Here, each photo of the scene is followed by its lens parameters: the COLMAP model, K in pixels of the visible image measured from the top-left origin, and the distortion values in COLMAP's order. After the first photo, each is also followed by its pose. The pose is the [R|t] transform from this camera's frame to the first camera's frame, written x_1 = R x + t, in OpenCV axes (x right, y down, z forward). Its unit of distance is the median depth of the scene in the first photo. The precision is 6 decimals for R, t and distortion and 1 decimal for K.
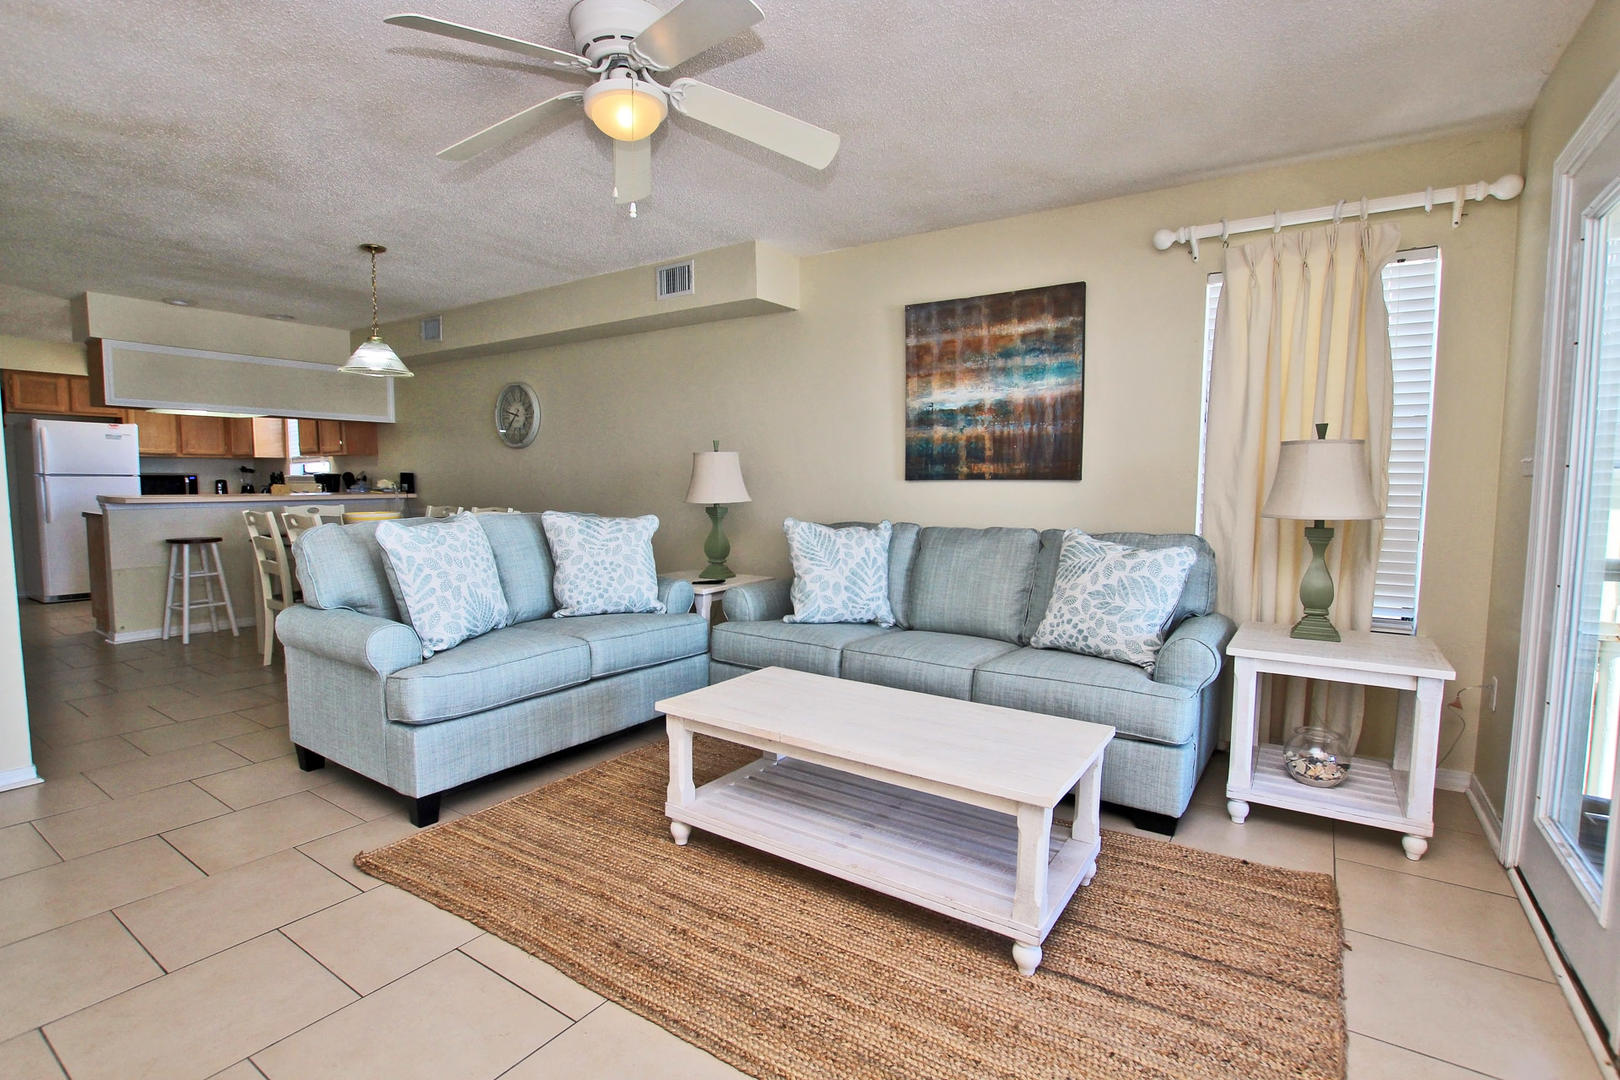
lens RADIAL K [[749.6, 0, 814.9], [0, 749.6, 543.3], [0, 0, 1]] dist [-0.027335, 0.004122]
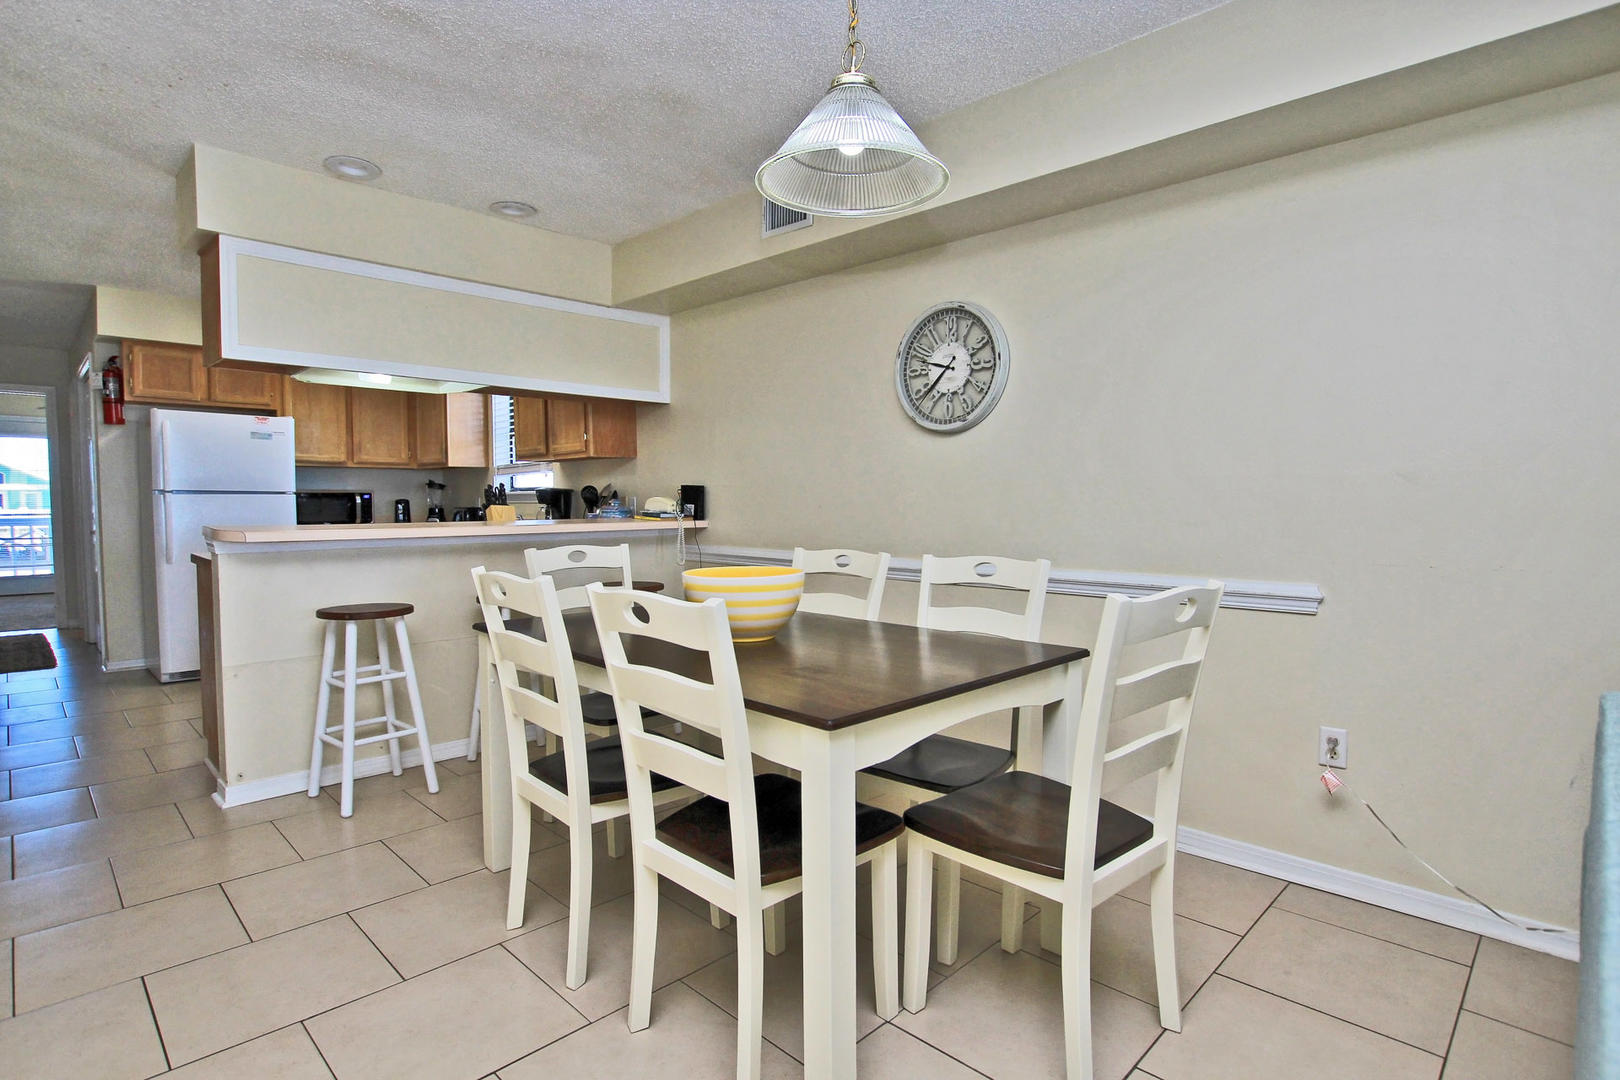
lens RADIAL K [[815.7, 0, 816.8], [0, 815.7, 537.5], [0, 0, 1]] dist [-0.003391, 0.000873]
pose [[0.981103, 0.002320, -0.193472, -0.559448], [-0.009341, 0.999330, -0.035383, -0.054128], [0.193260, 0.036522, 0.980468, 0.661305]]
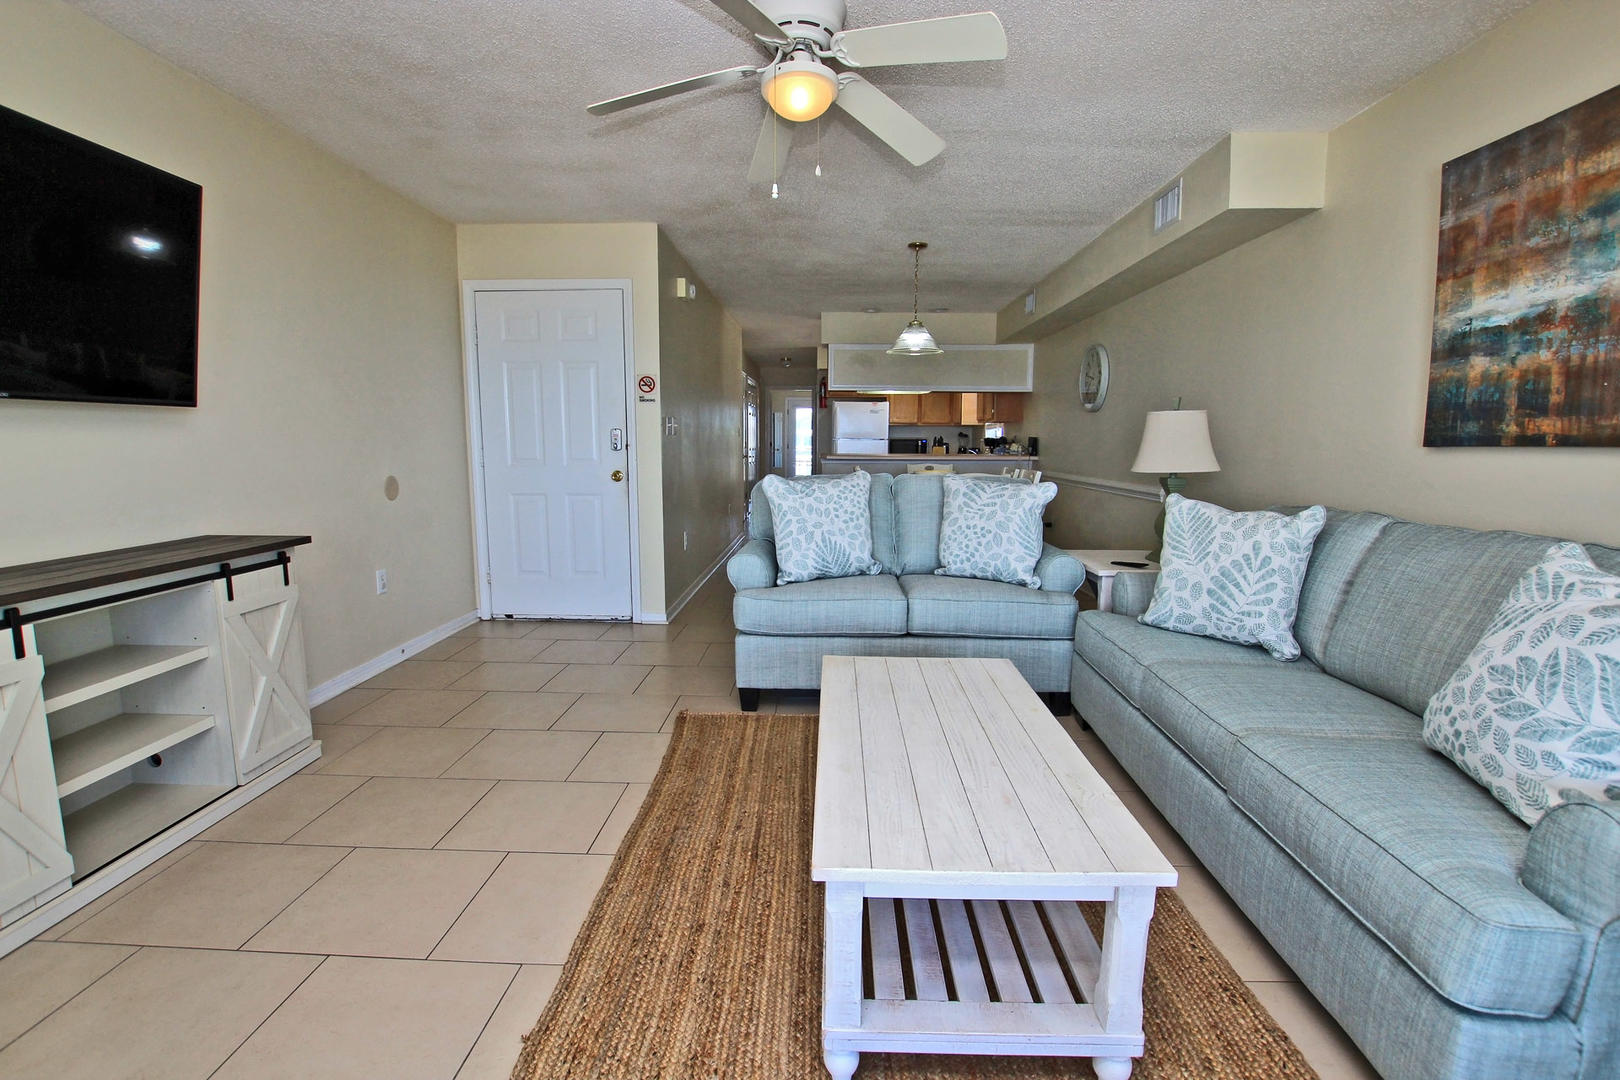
lens RADIAL K [[749.6, 0, 835.1], [0, 749.6, 545.9], [0, 0, 1]] dist [-0.027335, 0.004122]
pose [[0.551221, 0.113697, -0.826576, 0.391141], [-0.071465, 0.993465, 0.088995, -0.021842], [0.831293, 0.010015, 0.555744, 0.252196]]
